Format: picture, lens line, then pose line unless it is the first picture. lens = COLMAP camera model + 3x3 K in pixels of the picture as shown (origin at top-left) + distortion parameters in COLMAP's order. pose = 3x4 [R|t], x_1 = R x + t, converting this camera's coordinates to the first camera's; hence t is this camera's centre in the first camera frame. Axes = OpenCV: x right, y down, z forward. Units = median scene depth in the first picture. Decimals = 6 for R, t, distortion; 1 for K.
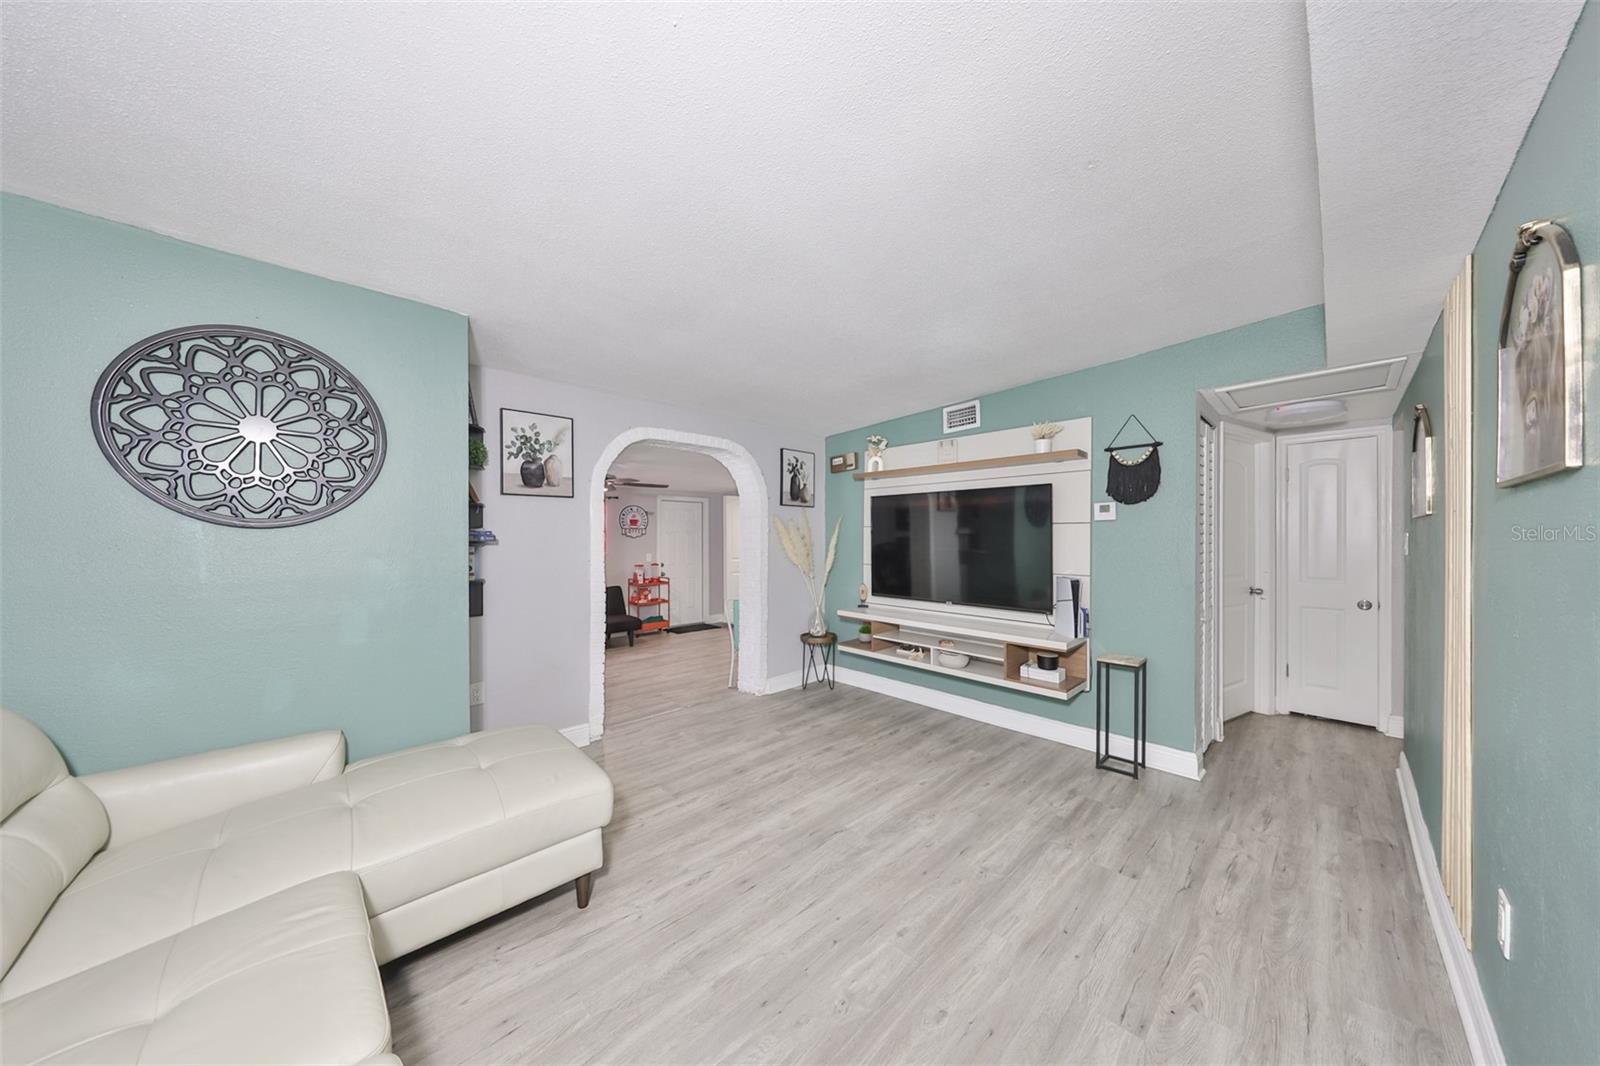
lens RADIAL K [[525.4, 0, 812.1], [0, 525.4, 538.7], [0, 0, 1]] dist [0.000223, 0.000002]
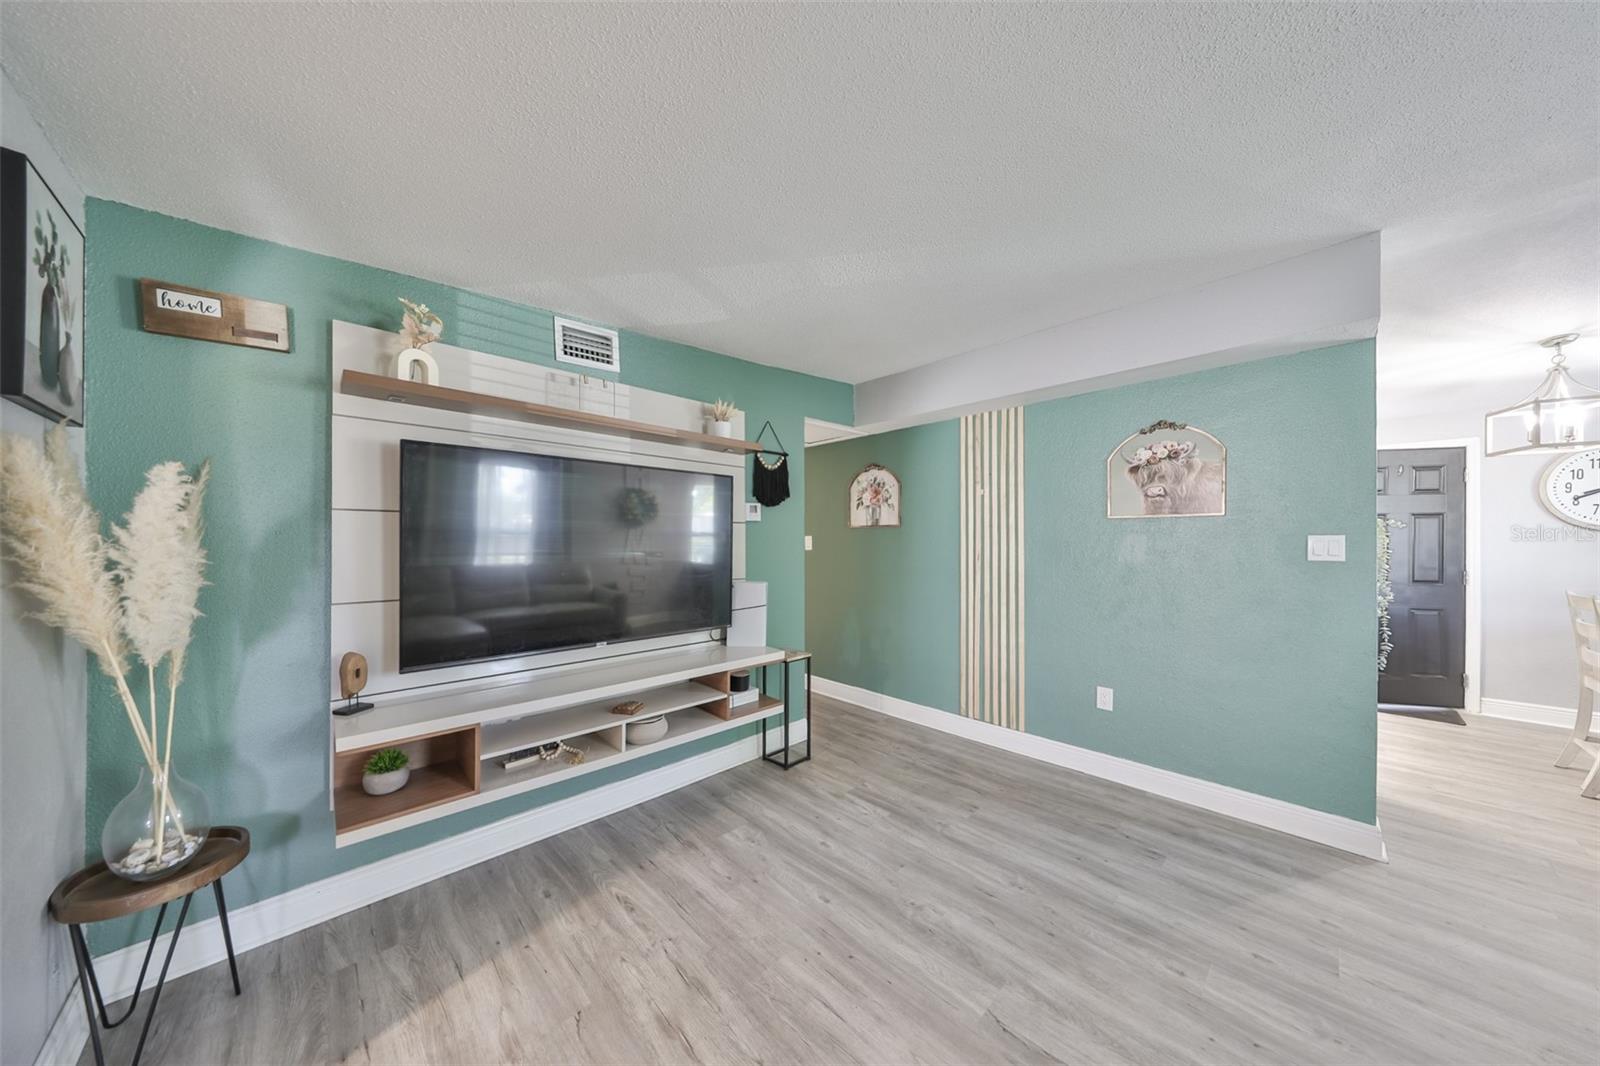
lens RADIAL K [[484.6, 0, 856.1], [0, 484.6, 542.4], [0, 0, 1]] dist [0.000585, -0.000002]
pose [[0.008408, -0.002916, 0.999960, -0.425304], [0.001300, 0.999995, 0.002905, 0.003266], [-0.999964, 0.001275, 0.008412, 0.981843]]
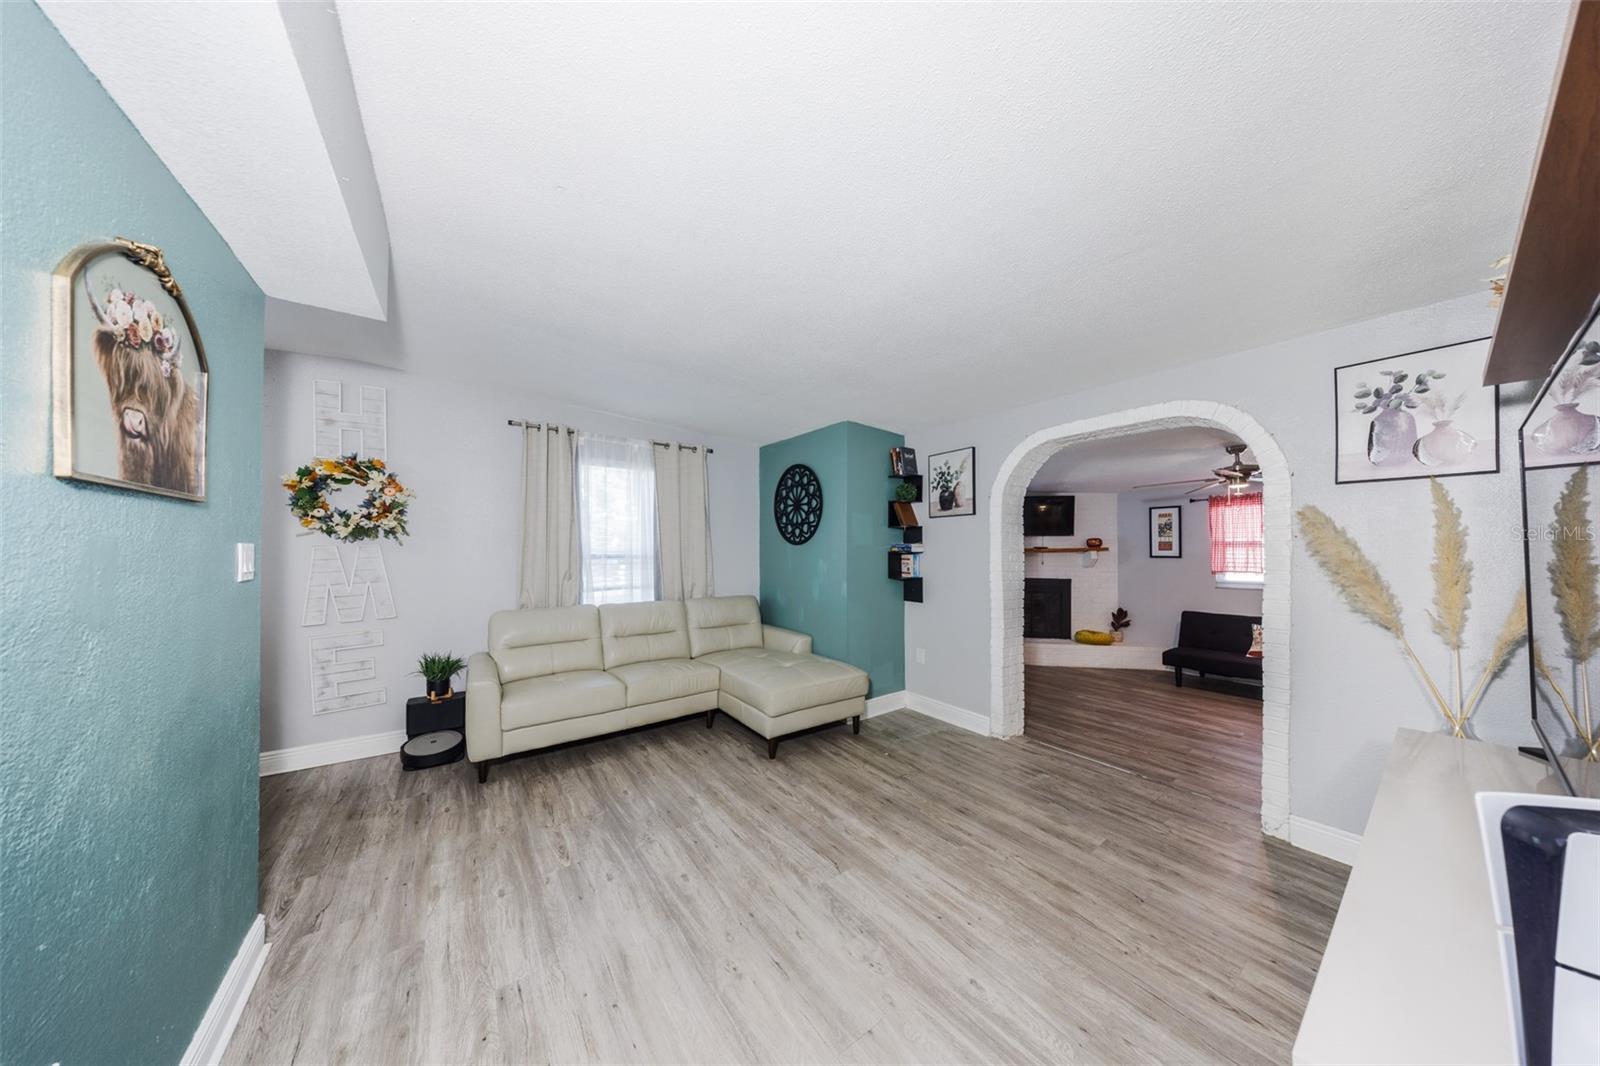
lens RADIAL K [[525.4, 0, 812.1], [0, 525.4, 538.7], [0, 0, 1]] dist [0.000223, 0.000002]
pose [[-0.201683, -0.018483, -0.979277, 0.829038], [-0.002693, 0.999829, -0.018317, -0.002472], [0.979447, -0.001057, -0.201698, 0.969337]]
